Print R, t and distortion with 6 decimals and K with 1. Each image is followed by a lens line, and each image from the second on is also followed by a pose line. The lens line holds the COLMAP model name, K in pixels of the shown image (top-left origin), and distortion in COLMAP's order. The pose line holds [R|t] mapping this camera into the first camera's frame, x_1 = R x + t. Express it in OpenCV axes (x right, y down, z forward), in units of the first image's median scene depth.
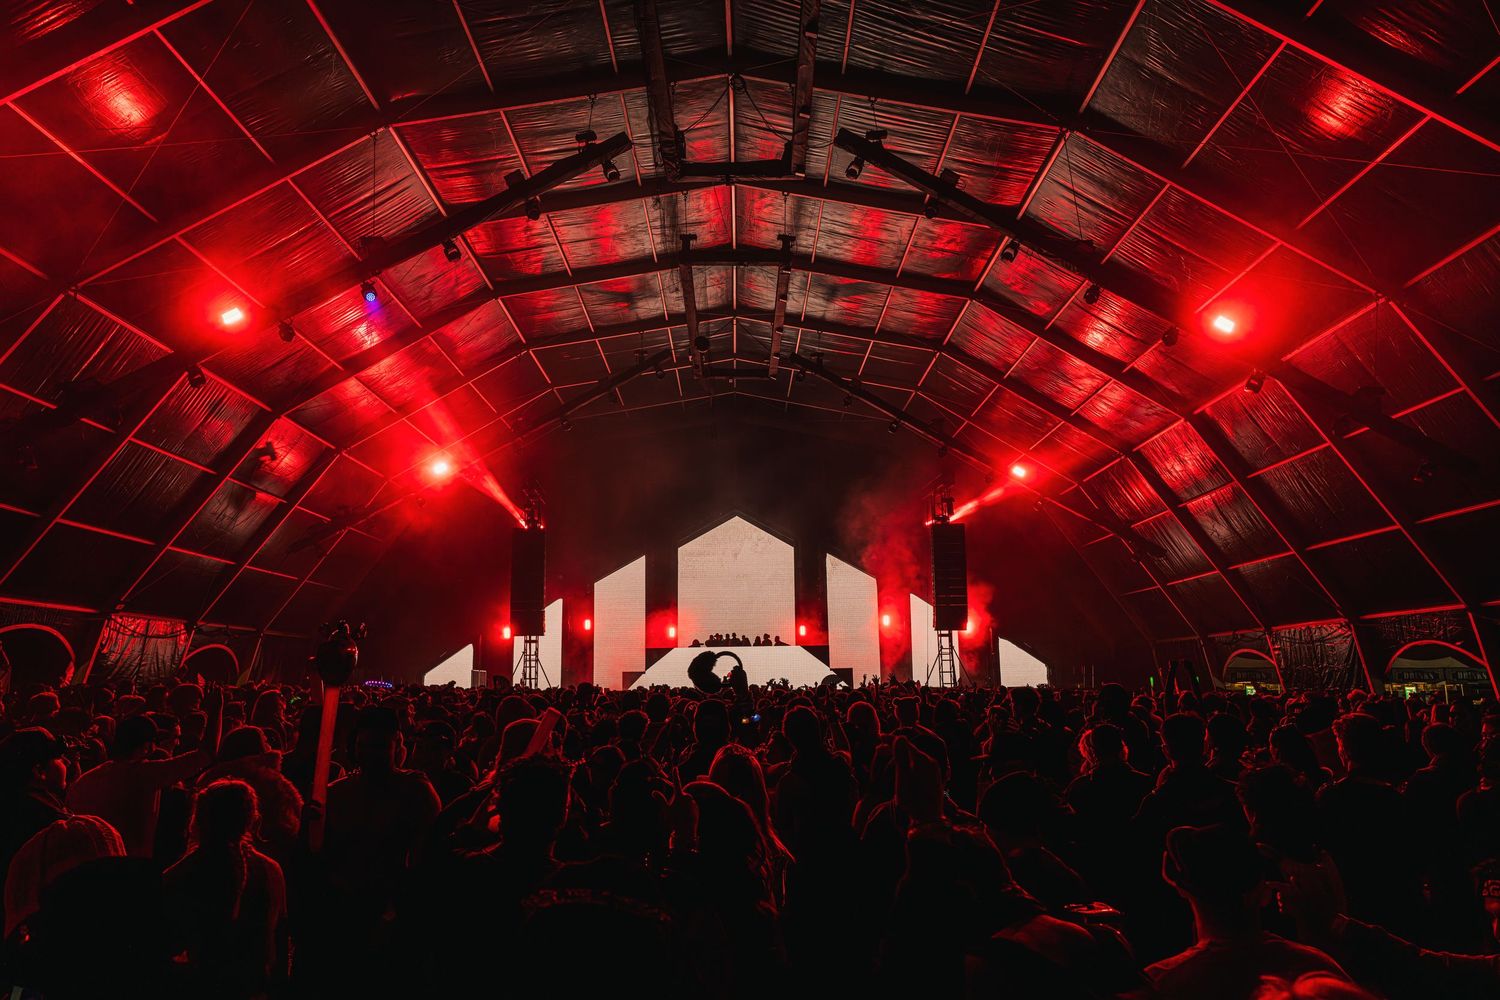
lens RADIAL K [[1060.4, 0, 749.6], [0, 1060.4, 504.6], [0, 0, 1]] dist [0.001939, 0.001904]
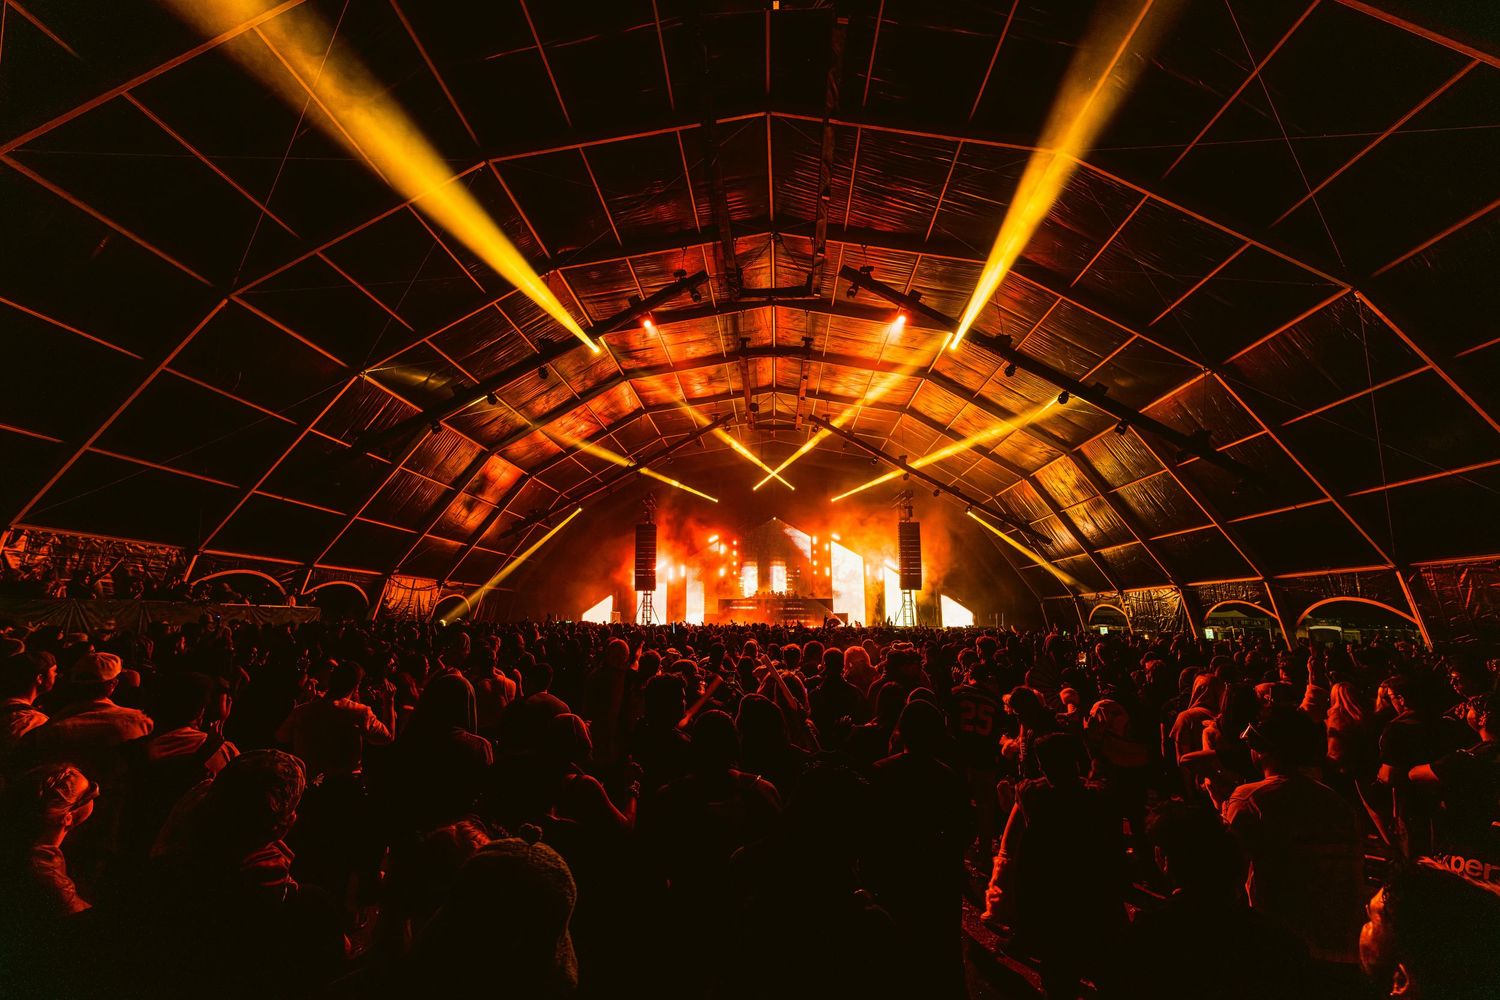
lens RADIAL K [[603.1, 0, 750.0], [0, 603.1, 500.0], [0, 0, 1]] dist [0.000025, -0.000570]
pose [[0.998627, 0.002049, -0.052347, -0.002929], [-0.003266, 0.999726, -0.023183, 0.007011], [0.052285, 0.023322, 0.998360, 0.104027]]
